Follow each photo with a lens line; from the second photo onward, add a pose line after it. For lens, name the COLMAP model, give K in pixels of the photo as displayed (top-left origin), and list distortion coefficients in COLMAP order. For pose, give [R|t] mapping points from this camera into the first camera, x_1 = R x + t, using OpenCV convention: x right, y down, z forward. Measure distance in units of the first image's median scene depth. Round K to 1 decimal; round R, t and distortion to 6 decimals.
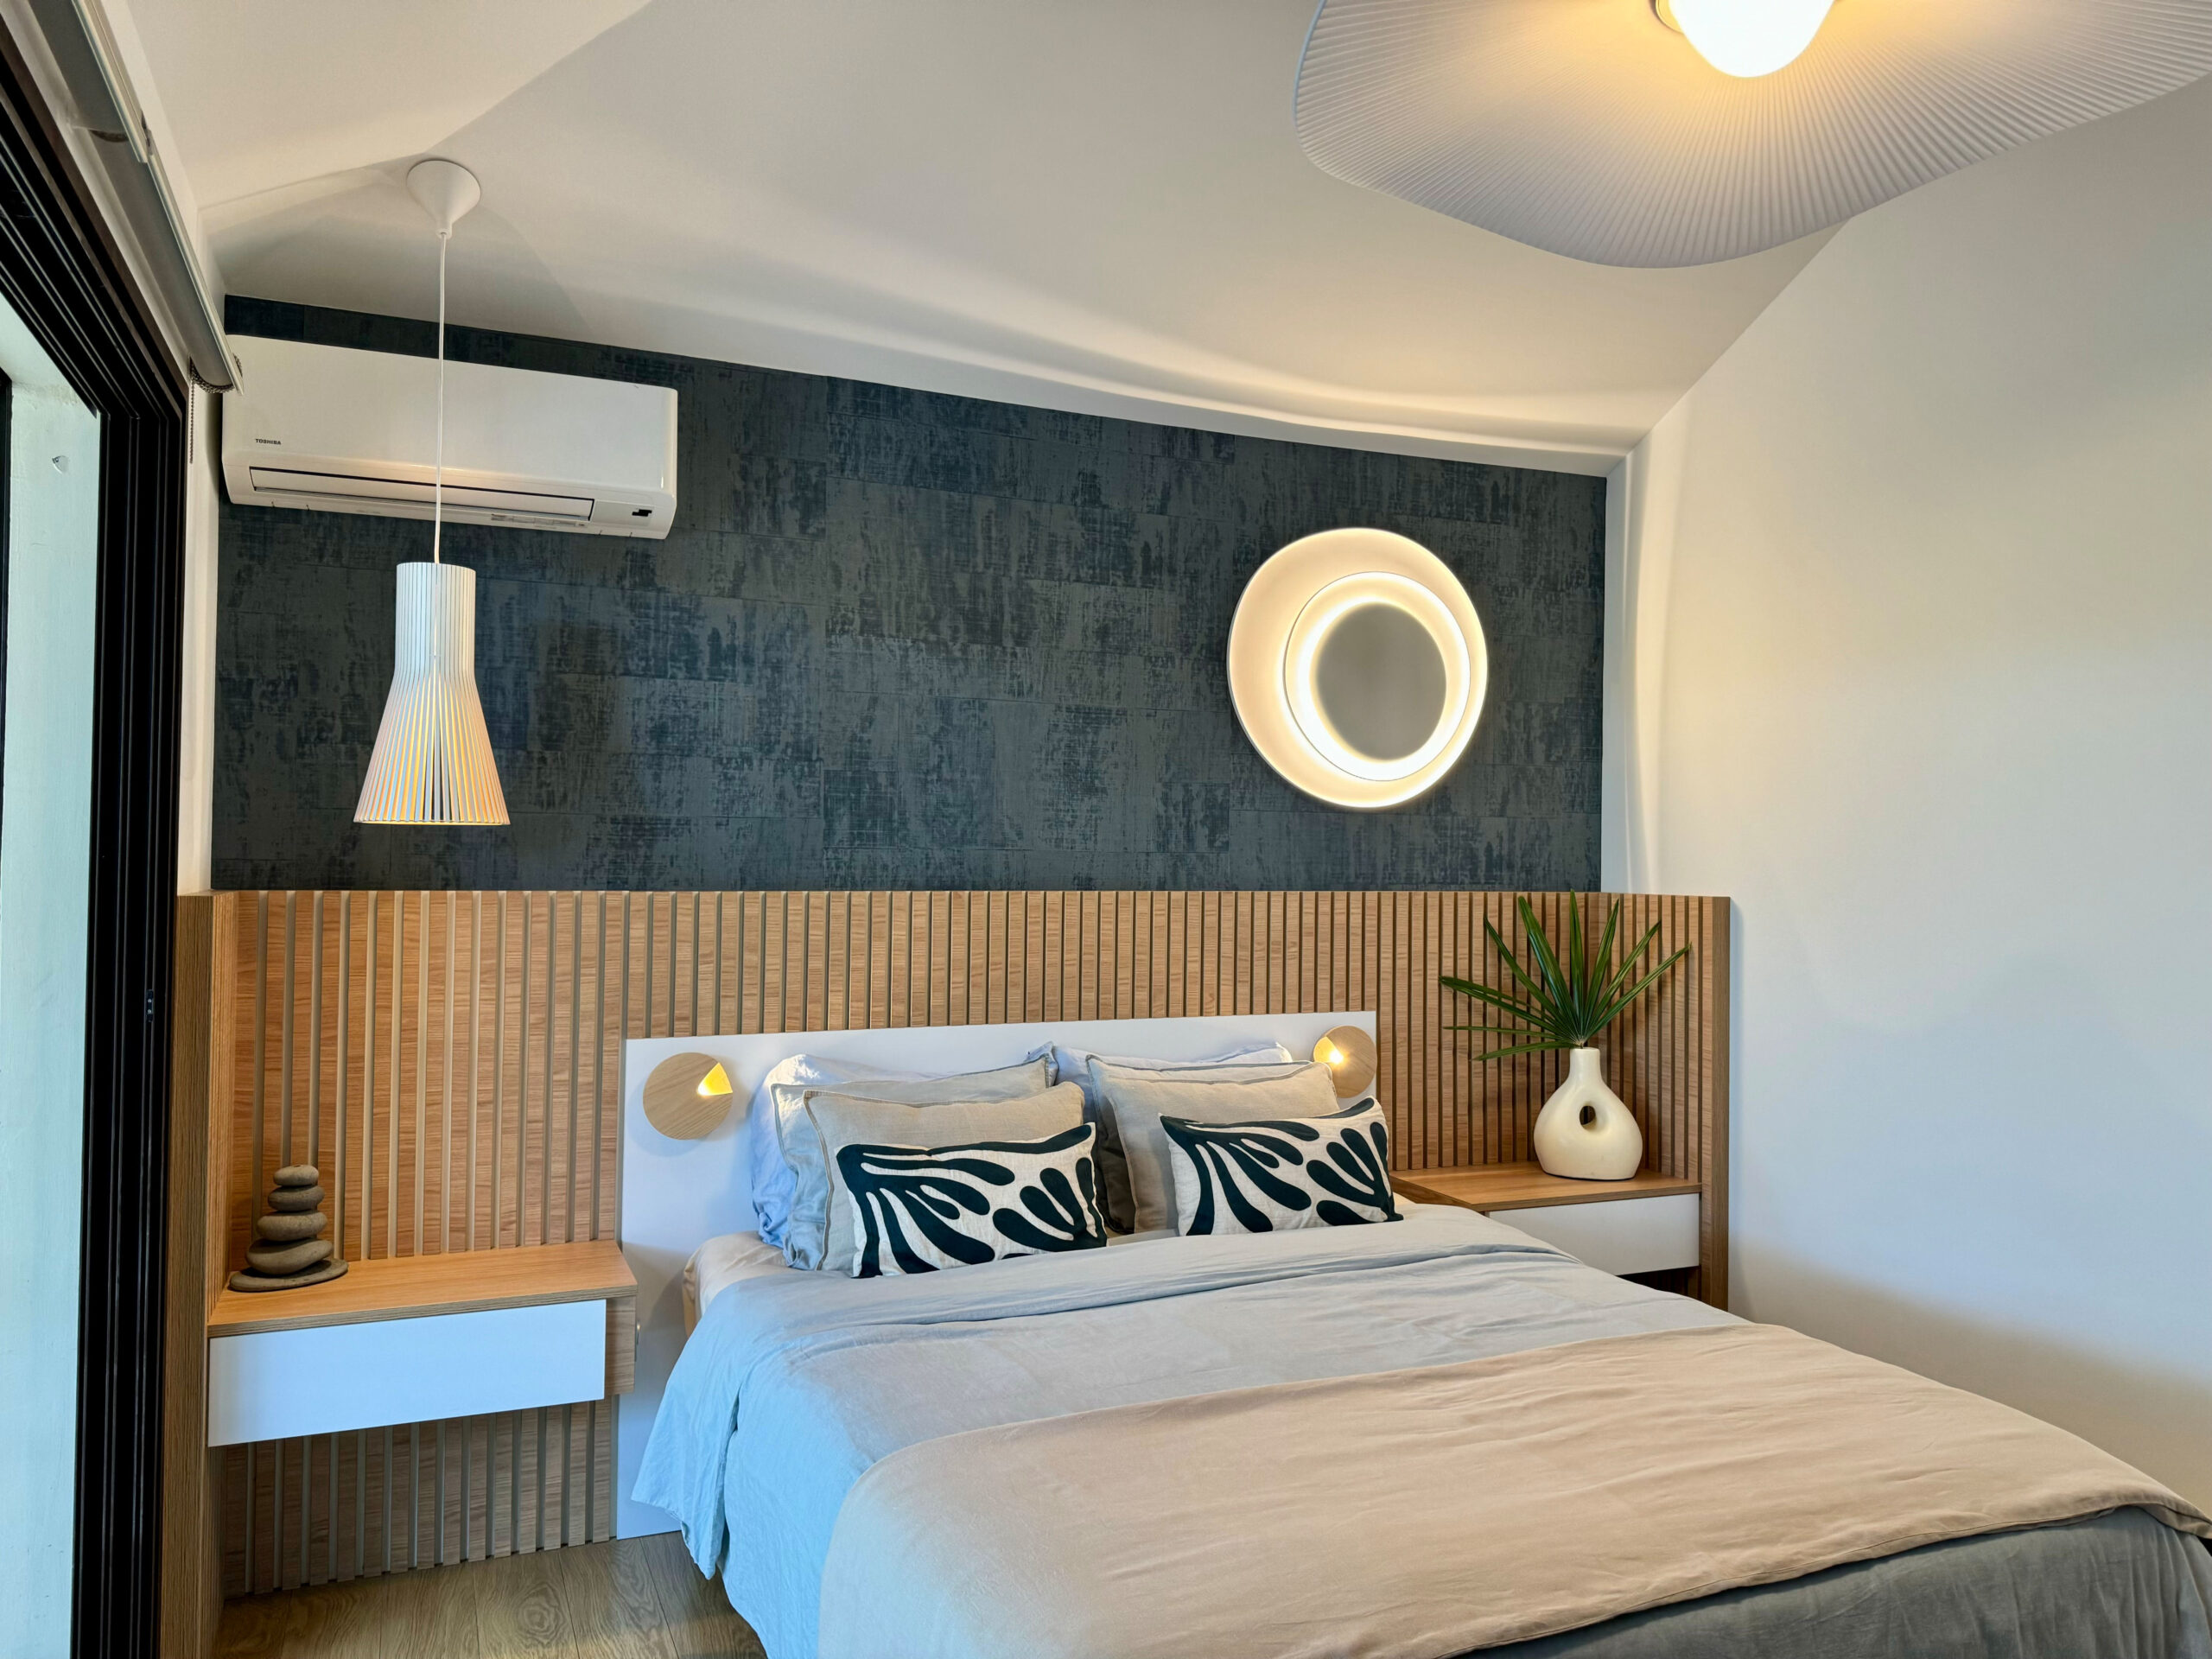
lens RADIAL K [[1539.0, 0, 1100.4], [0, 1539.0, 839.8], [0, 0, 1]] dist [0.159936, -0.303772]
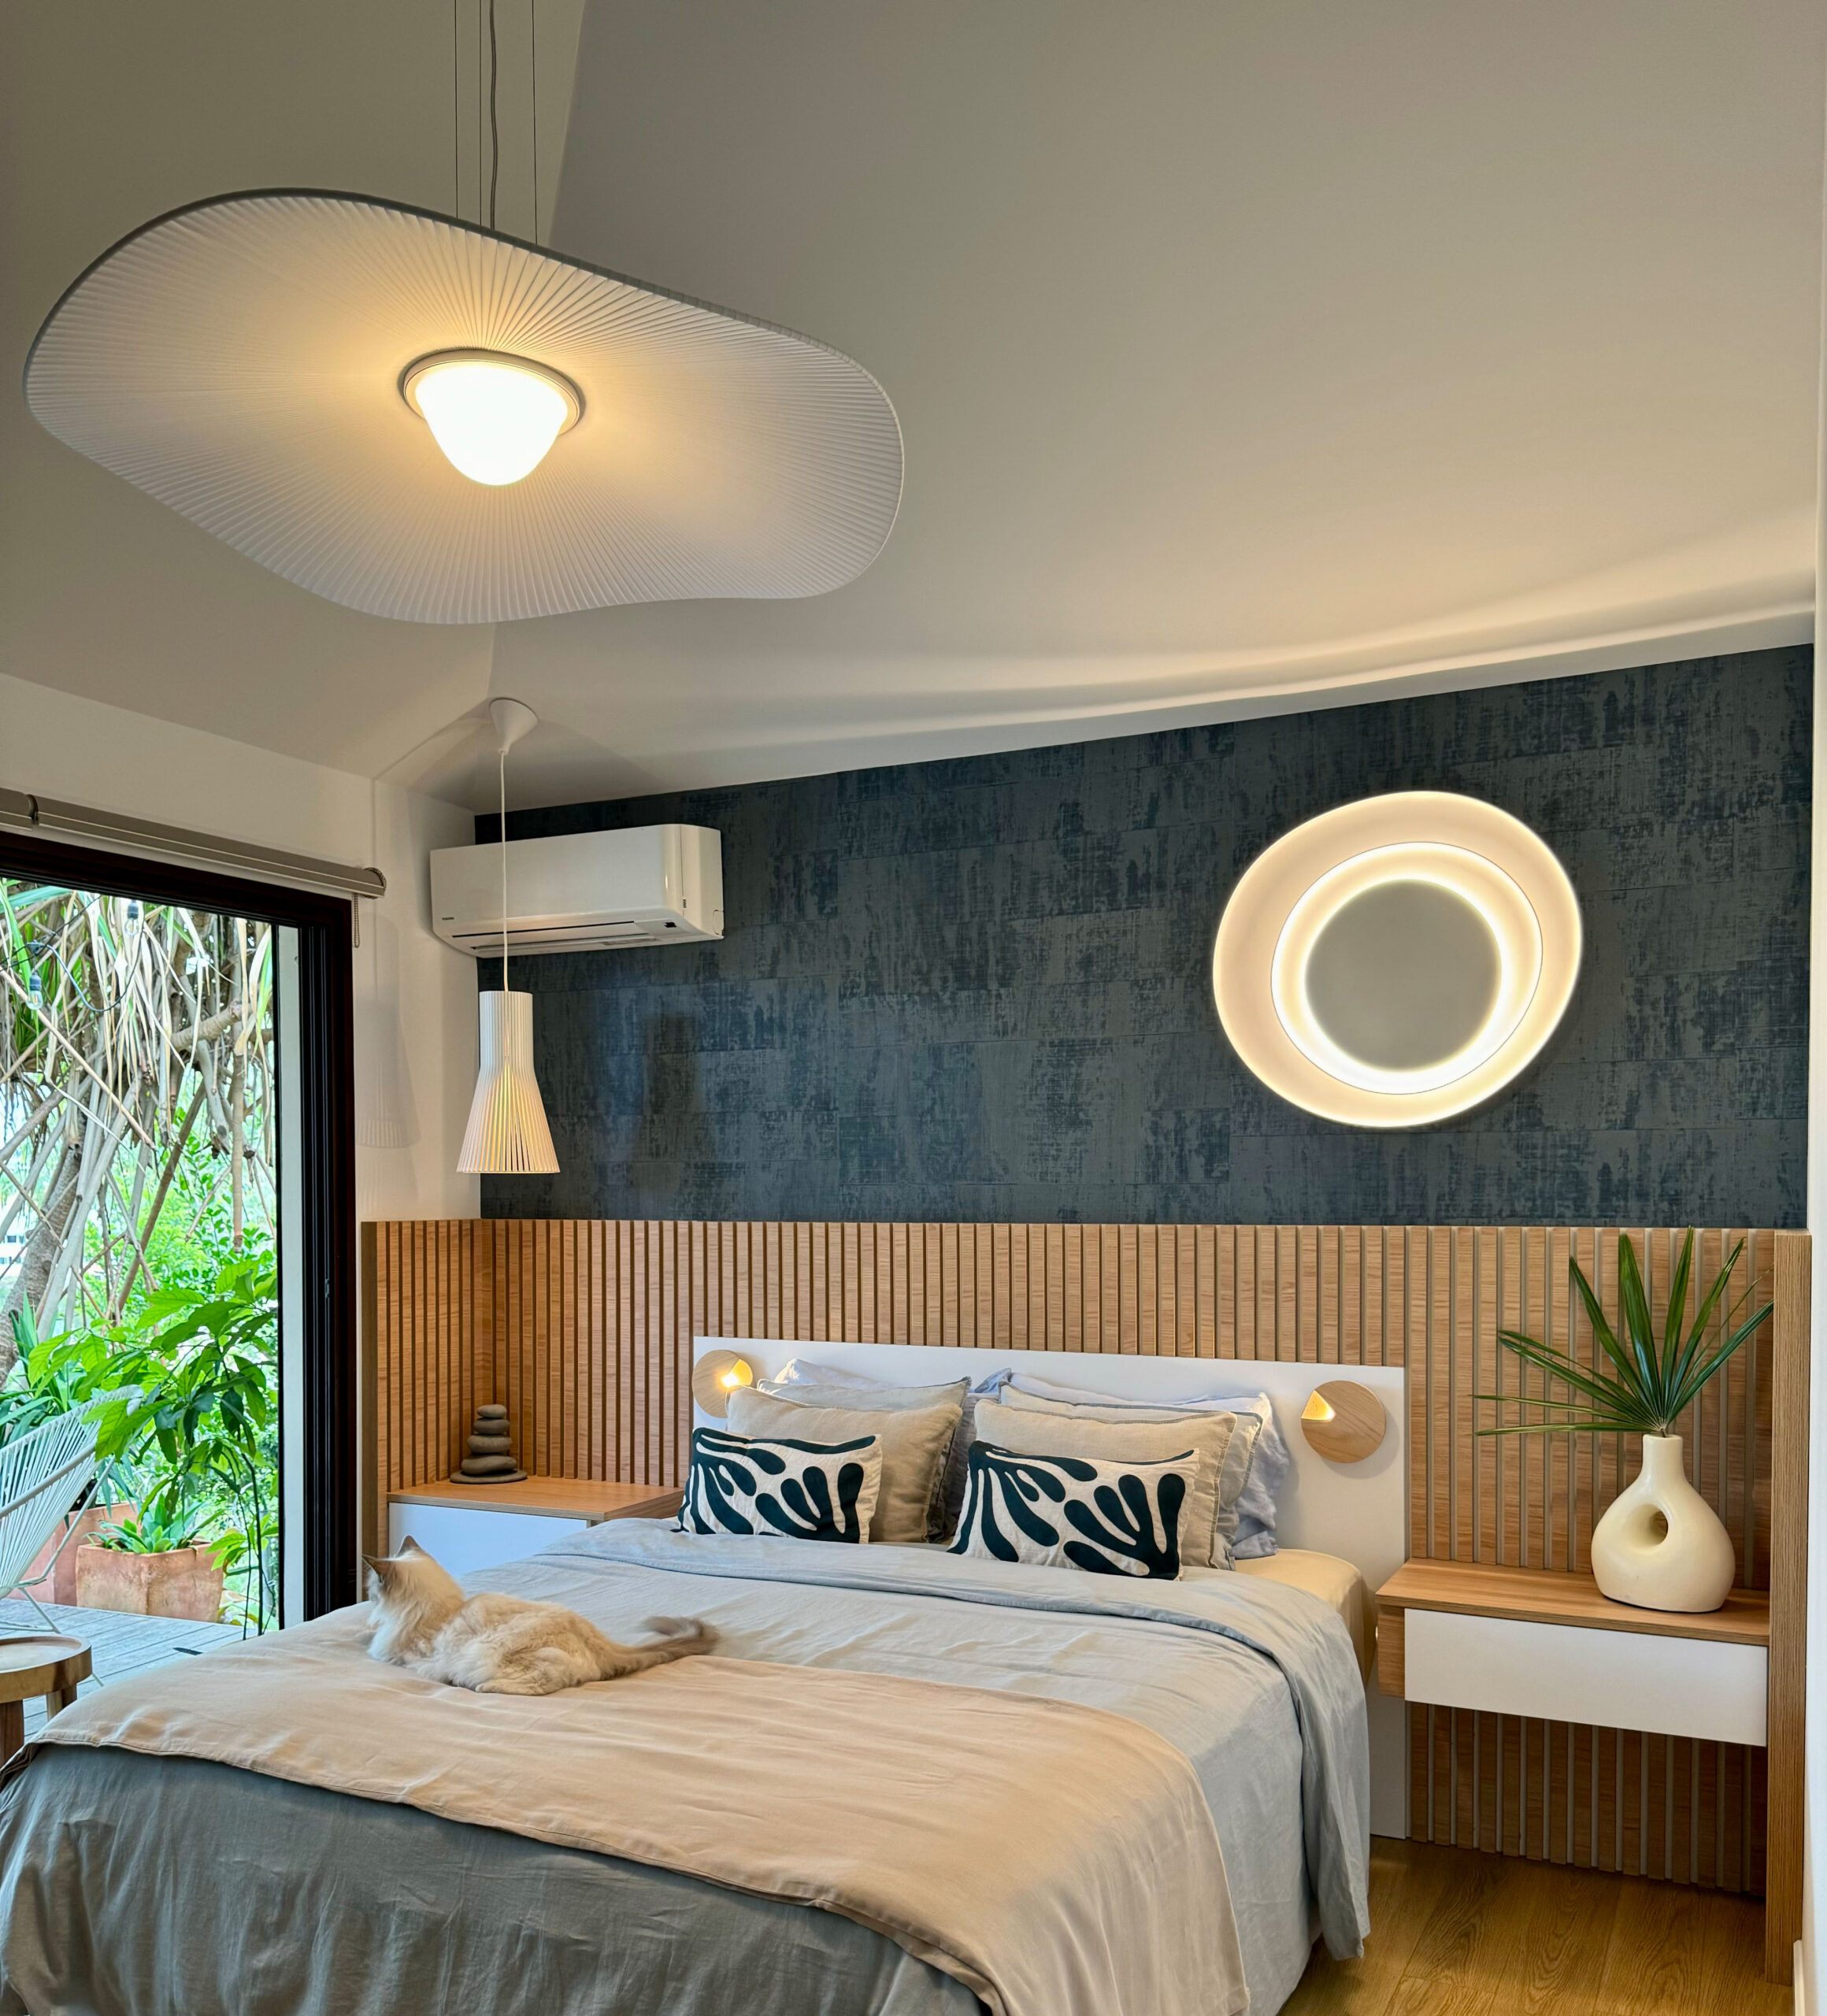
lens RADIAL K [[1680.3, 0, 916.7], [0, 1680.3, 1236.4], [0, 0, 1]] dist [0.150548, -0.315890]
pose [[0.647231, 0.009419, -0.762236, 0.778502], [0.018361, 0.999441, 0.027941, 0.009092], [0.762073, -0.032080, 0.646696, 0.219081]]
